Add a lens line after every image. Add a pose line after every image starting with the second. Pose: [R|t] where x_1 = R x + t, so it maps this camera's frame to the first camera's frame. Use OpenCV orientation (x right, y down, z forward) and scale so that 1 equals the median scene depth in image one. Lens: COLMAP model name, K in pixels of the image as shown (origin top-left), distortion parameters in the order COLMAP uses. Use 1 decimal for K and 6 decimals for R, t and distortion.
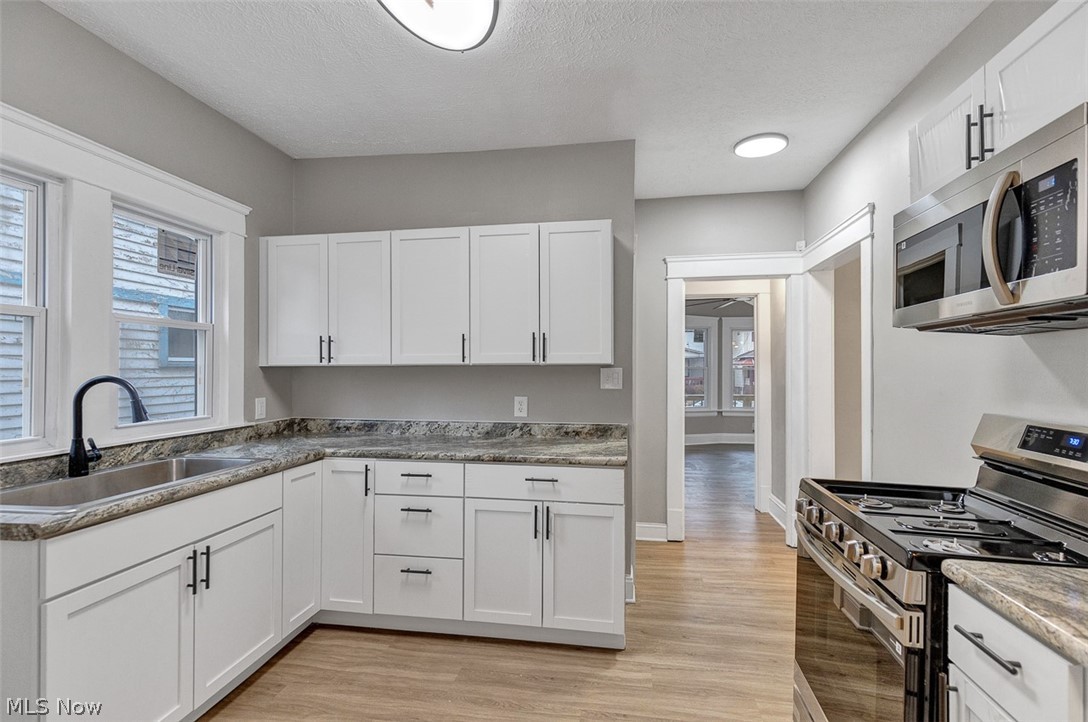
lens RADIAL K [[497.1, 0, 544.8], [0, 497.1, 366.3], [0, 0, 1]] dist [0.012473, -0.002987]
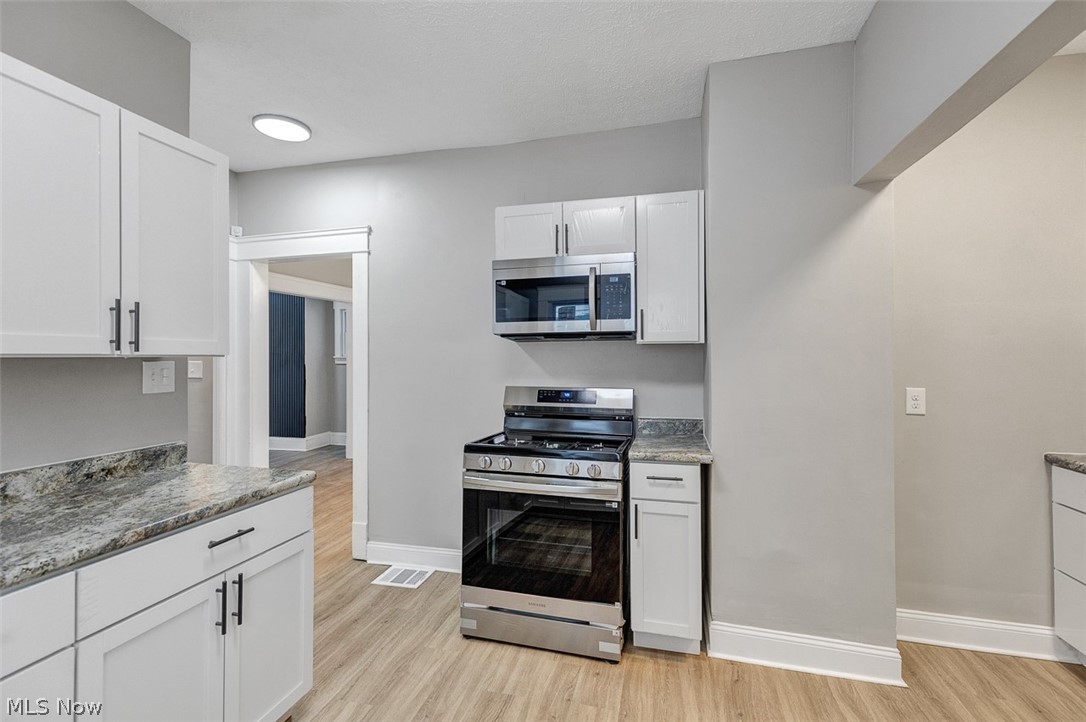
lens RADIAL K [[496.2, 0, 538.2], [0, 496.2, 354.6], [0, 0, 1]] dist [0.012473, -0.002987]
pose [[0.096255, 0.004141, 0.995348, -0.609660], [-0.003472, 0.999987, -0.003825, -0.006438], [-0.995351, -0.003088, 0.096268, 0.541196]]
